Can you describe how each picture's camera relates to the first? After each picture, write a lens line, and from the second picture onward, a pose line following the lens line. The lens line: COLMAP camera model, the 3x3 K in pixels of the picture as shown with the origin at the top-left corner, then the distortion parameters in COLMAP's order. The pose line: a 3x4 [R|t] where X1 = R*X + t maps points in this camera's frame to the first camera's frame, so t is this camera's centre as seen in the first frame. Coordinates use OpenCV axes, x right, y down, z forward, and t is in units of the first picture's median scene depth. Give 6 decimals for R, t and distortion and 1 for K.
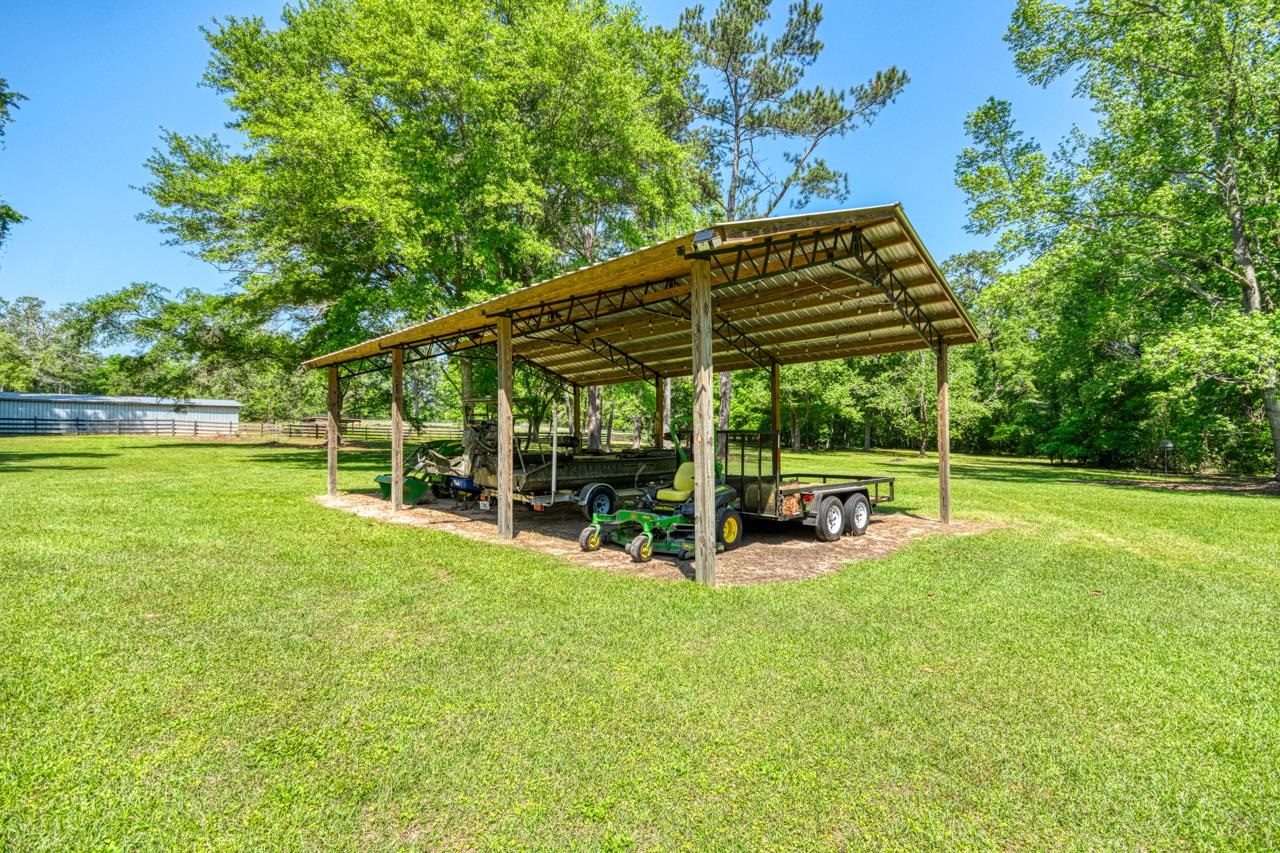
lens RADIAL K [[594.5, 0, 640.0], [0, 594.5, 426.5], [0, 0, 1]] dist [0.001090, -0.000118]
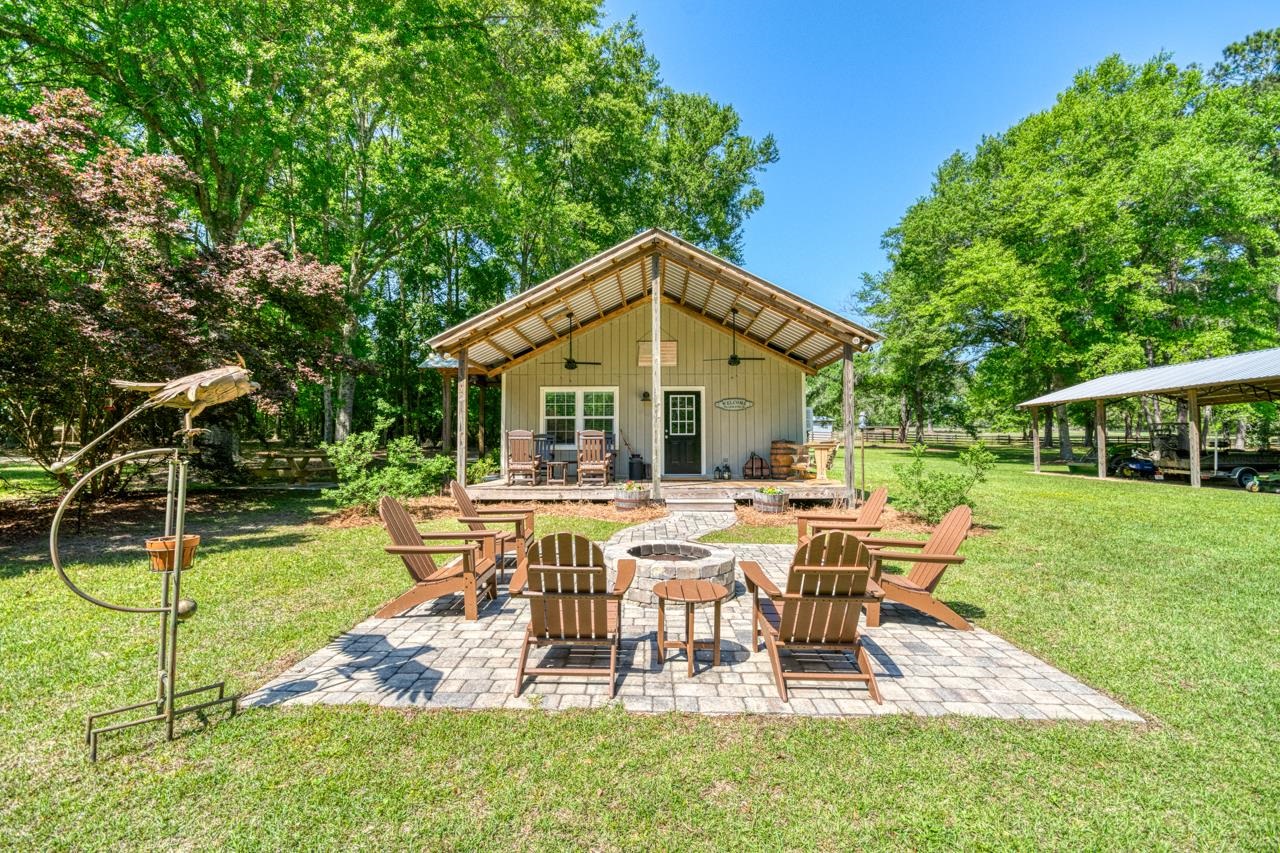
lens RADIAL K [[550.8, 0, 640.0], [0, 550.8, 426.5], [0, 0, 1]] dist [-0.000178, -0.000118]
pose [[0.681460, -0.021313, -0.731545, -0.097684], [0.015699, 0.999772, -0.014503, -0.037388], [0.731687, -0.001601, 0.681639, -1.562670]]
